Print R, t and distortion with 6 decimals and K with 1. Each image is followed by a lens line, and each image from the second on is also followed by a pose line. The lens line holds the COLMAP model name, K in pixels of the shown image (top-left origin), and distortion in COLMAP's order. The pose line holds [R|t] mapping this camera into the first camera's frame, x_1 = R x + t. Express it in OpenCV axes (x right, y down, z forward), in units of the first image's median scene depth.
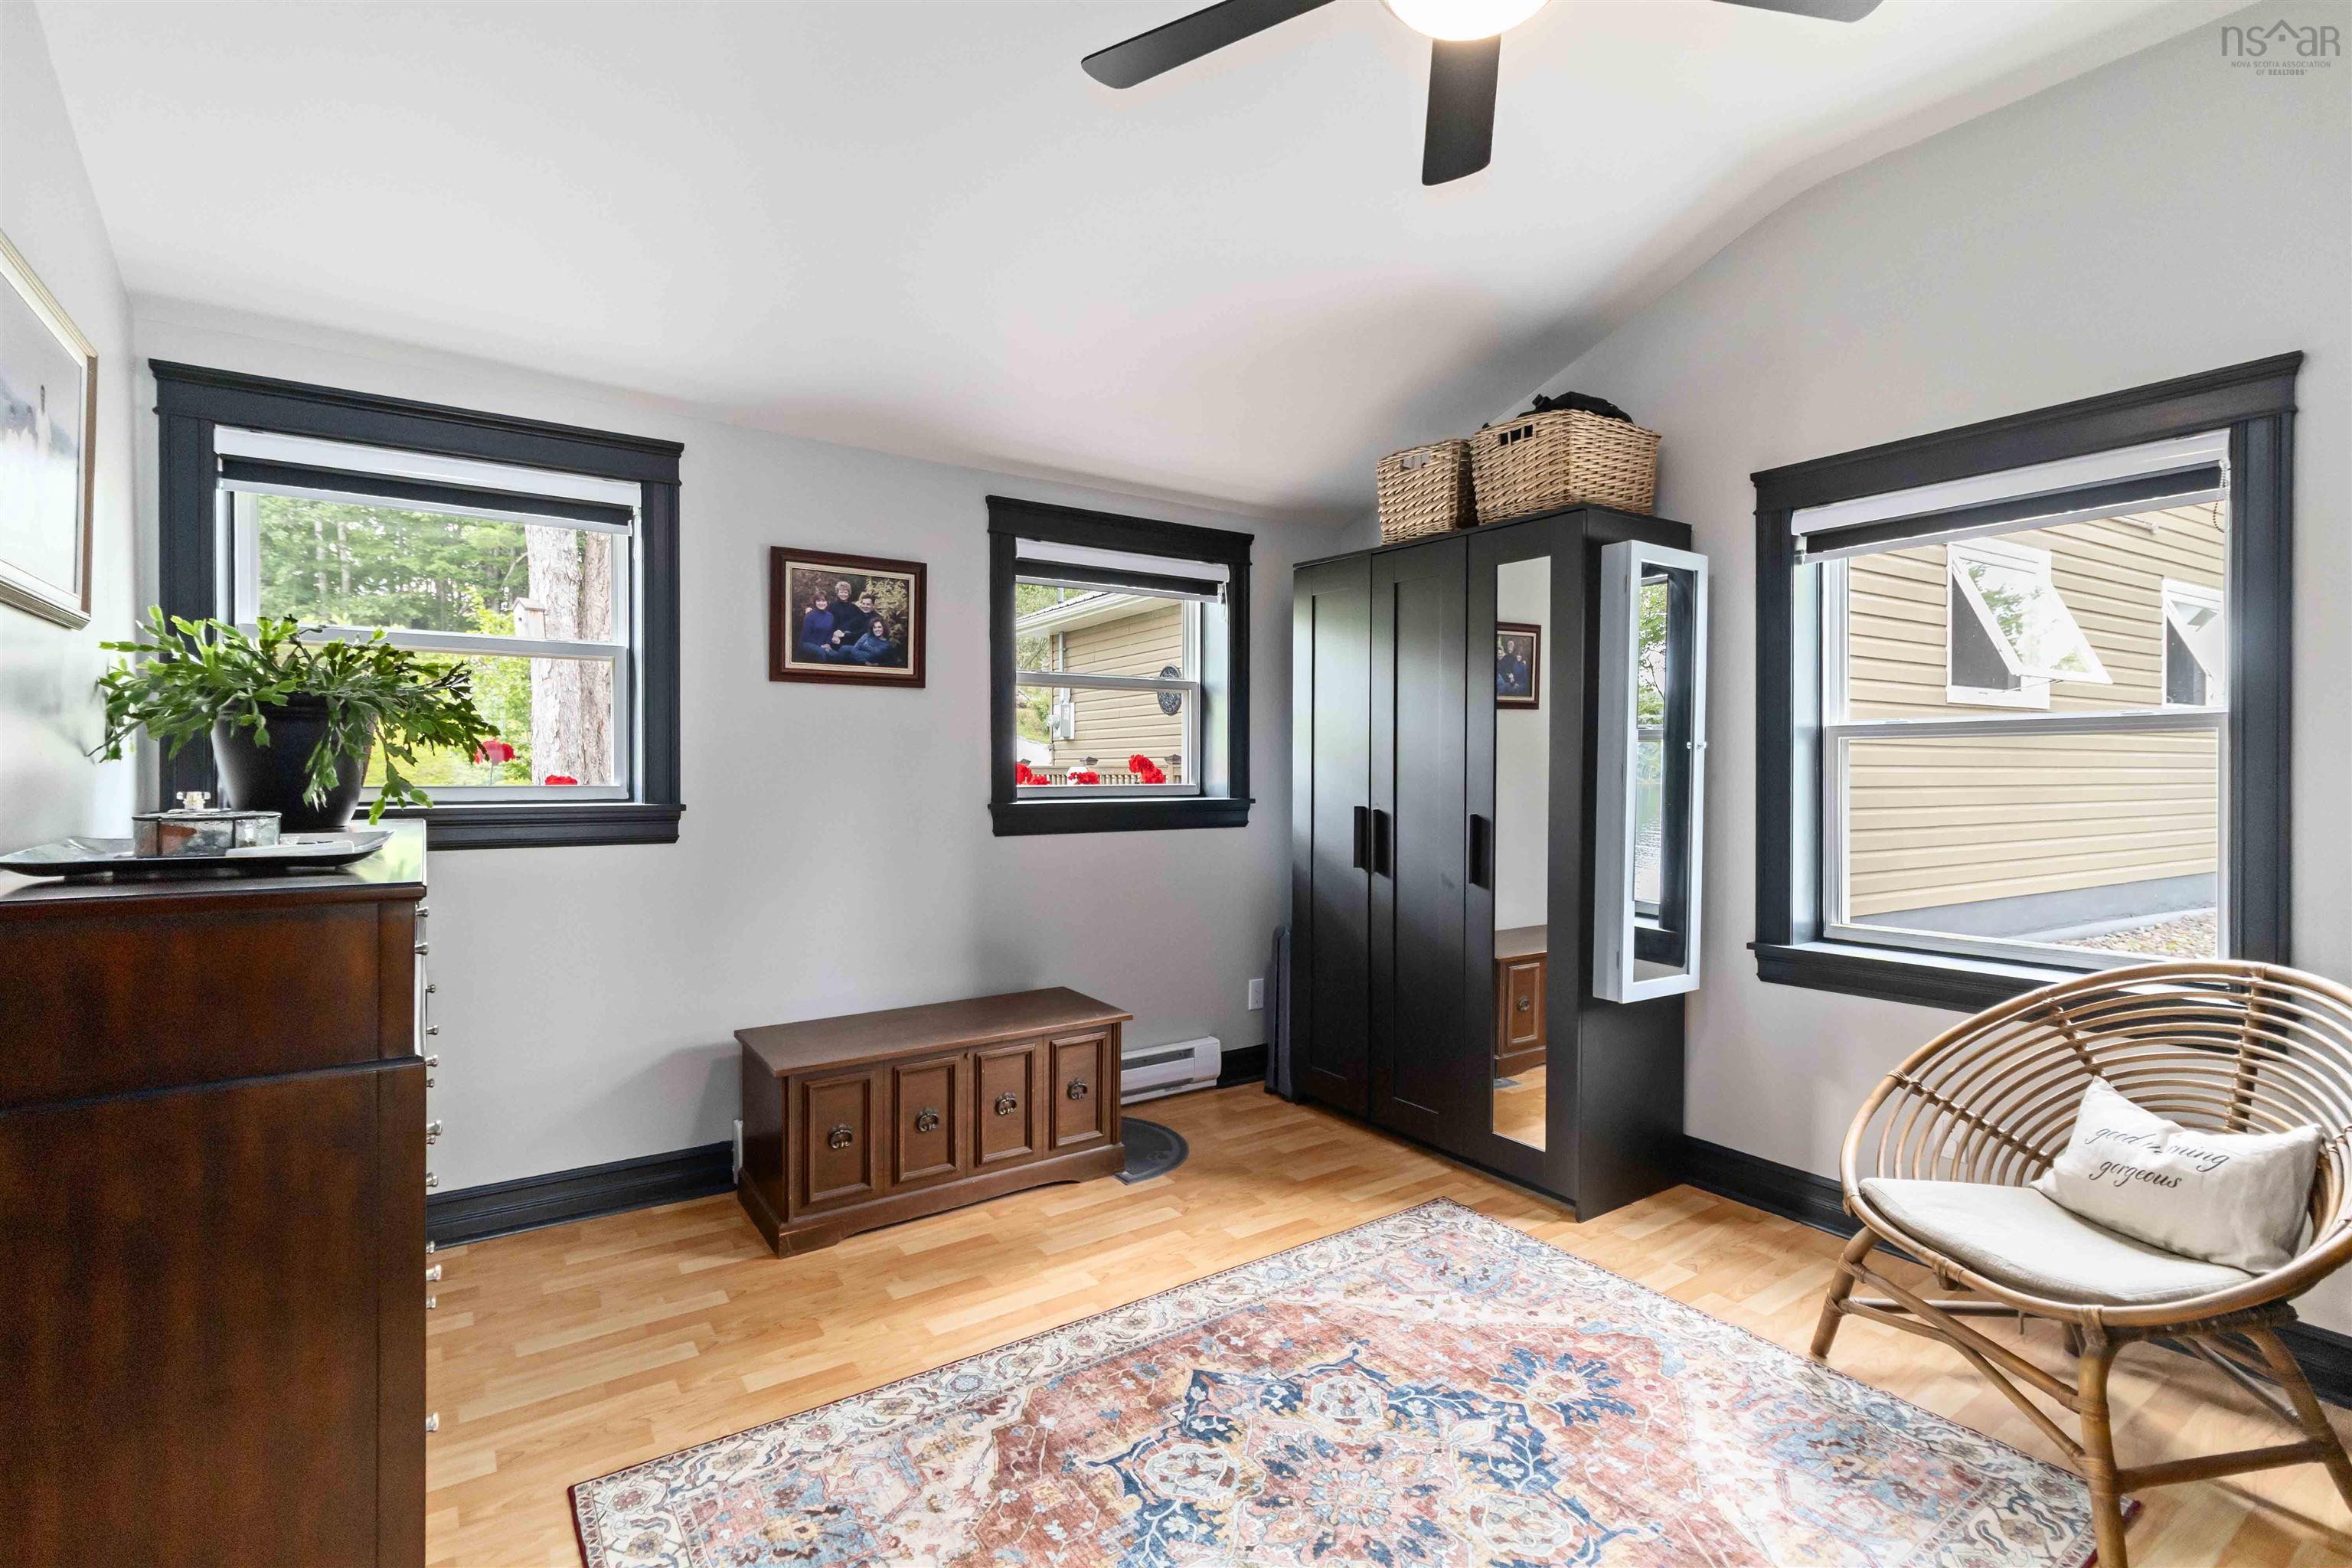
lens RADIAL K [[1112.0, 0, 1184.8], [0, 1112.0, 765.1], [0, 0, 1]] dist [-0.000162, 0.000091]
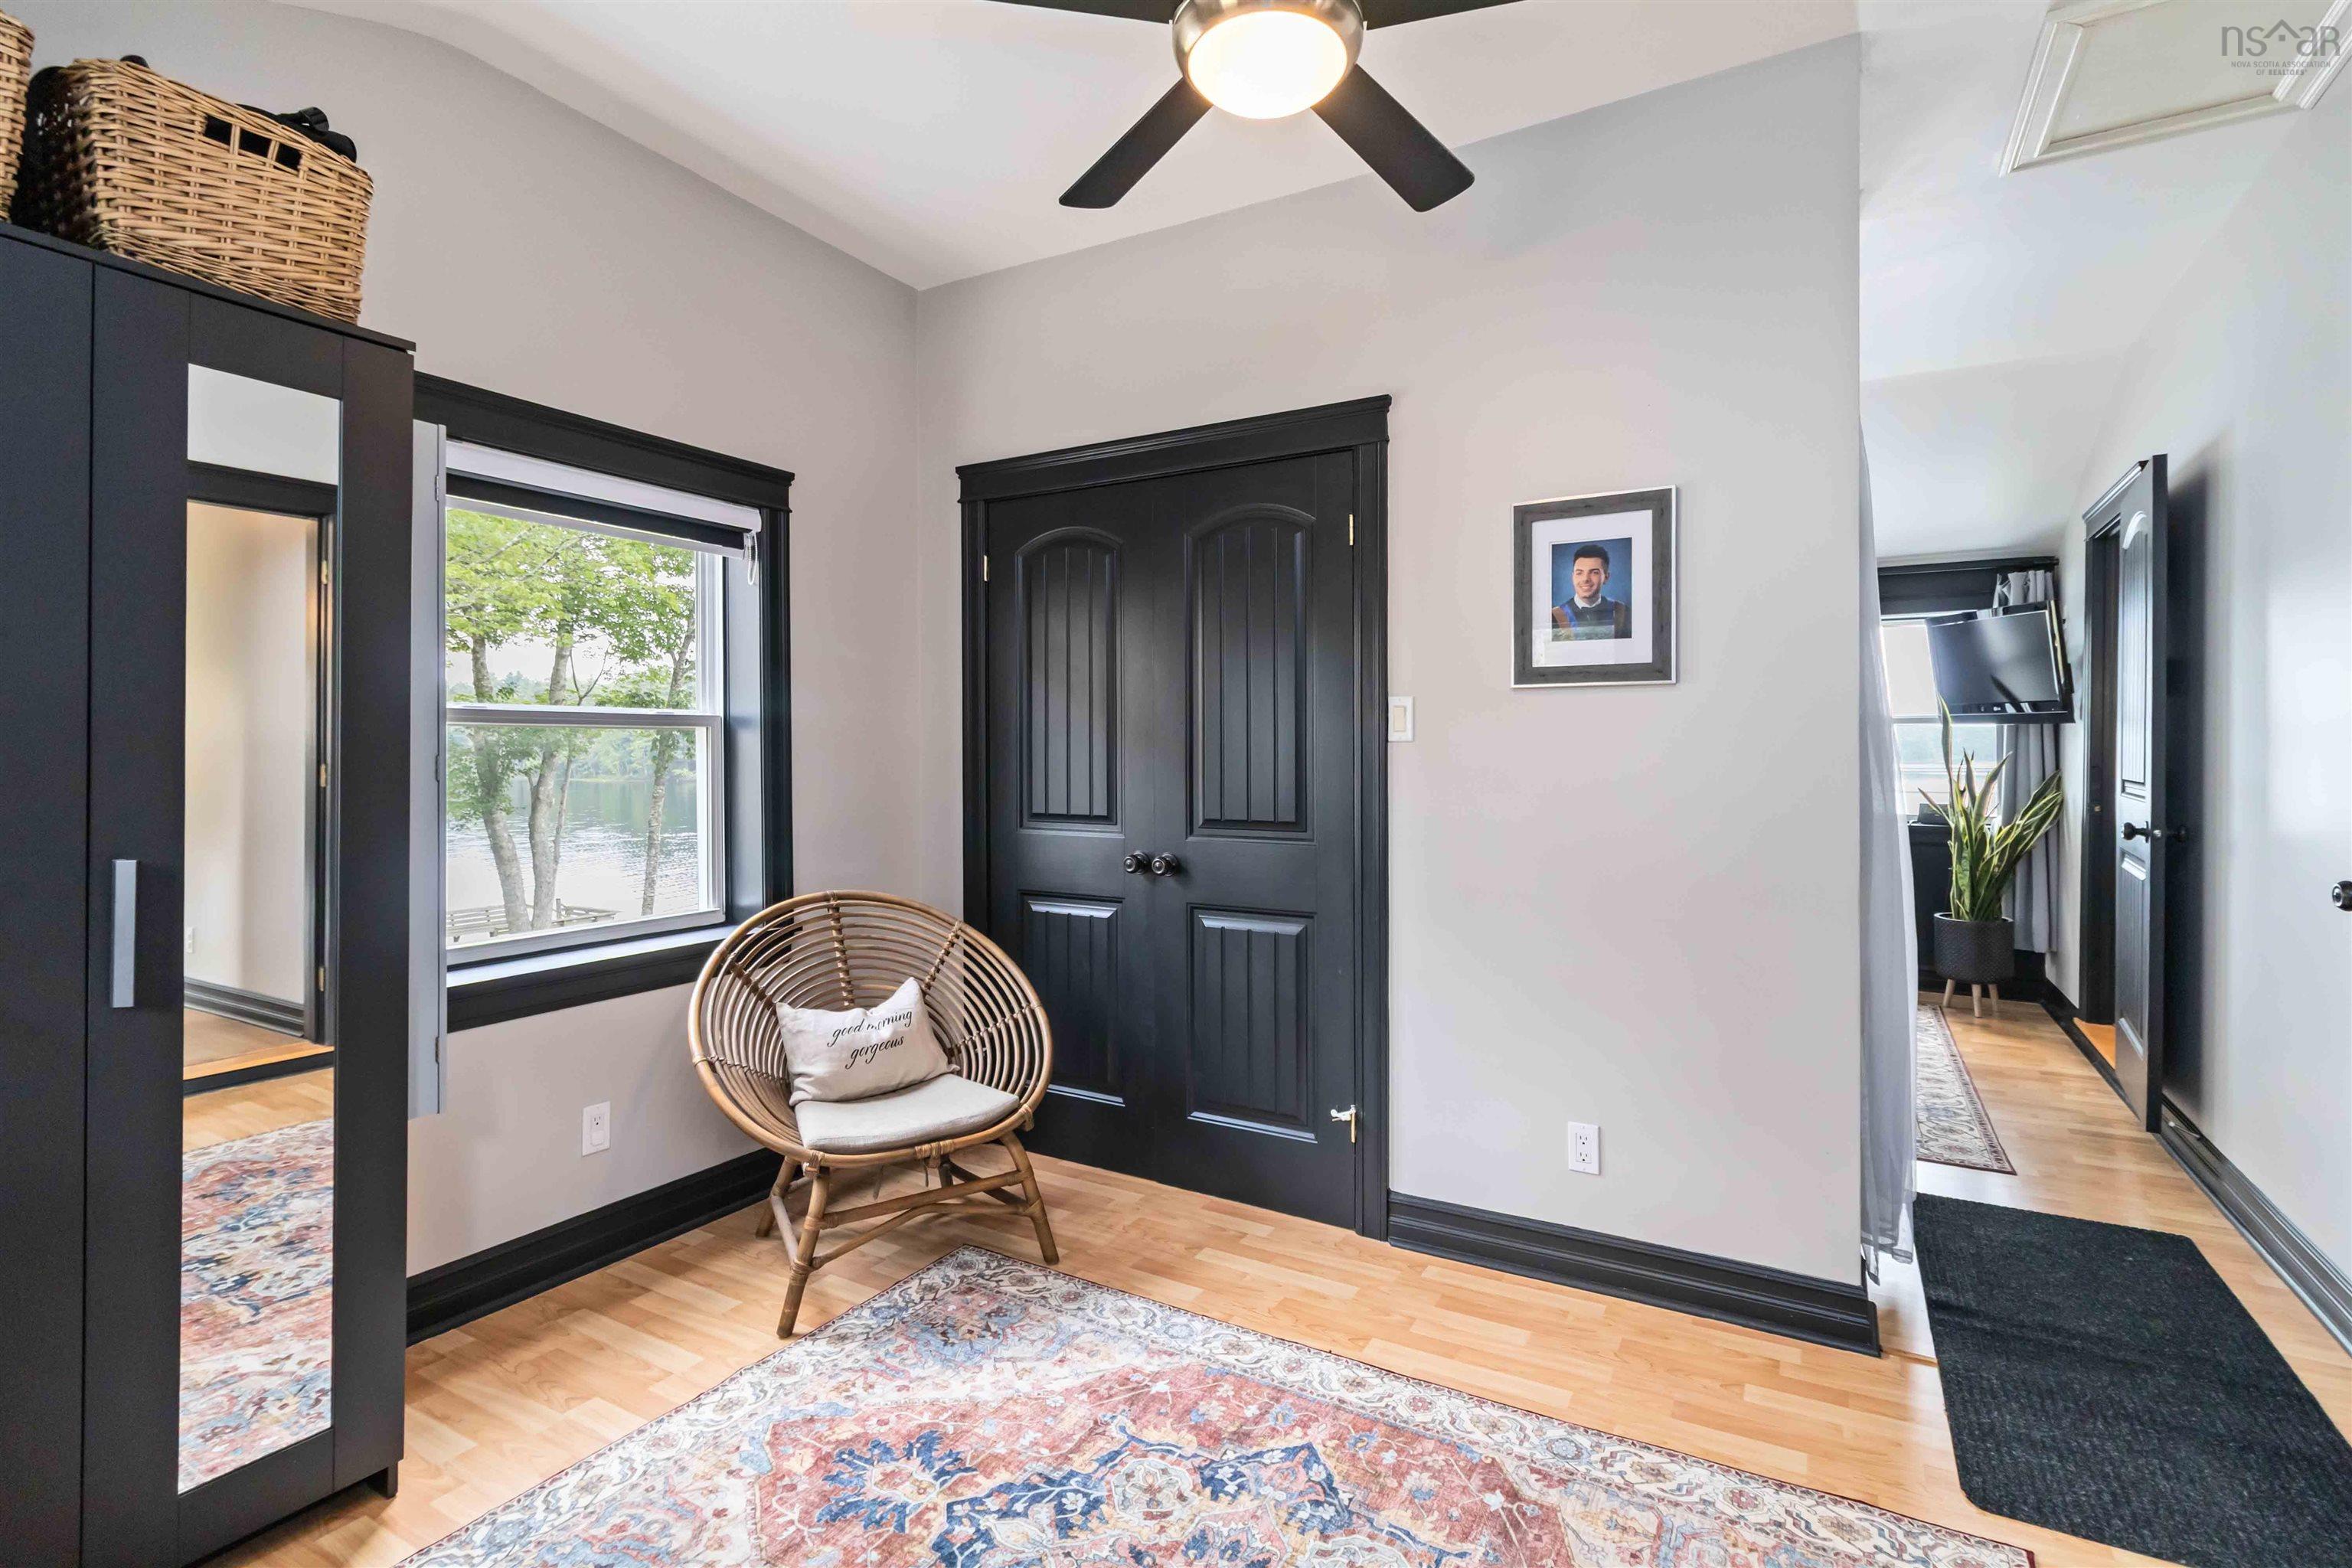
lens RADIAL K [[1116.8, 0, 1181.5], [0, 1116.8, 745.7], [0, 0, 1]] dist [0.002146, 0.000524]
pose [[-0.436861, 0.004408, 0.899518, -0.563060], [-0.000533, 0.999987, -0.005160, -0.006271], [-0.899529, -0.002734, -0.436852, 1.232809]]
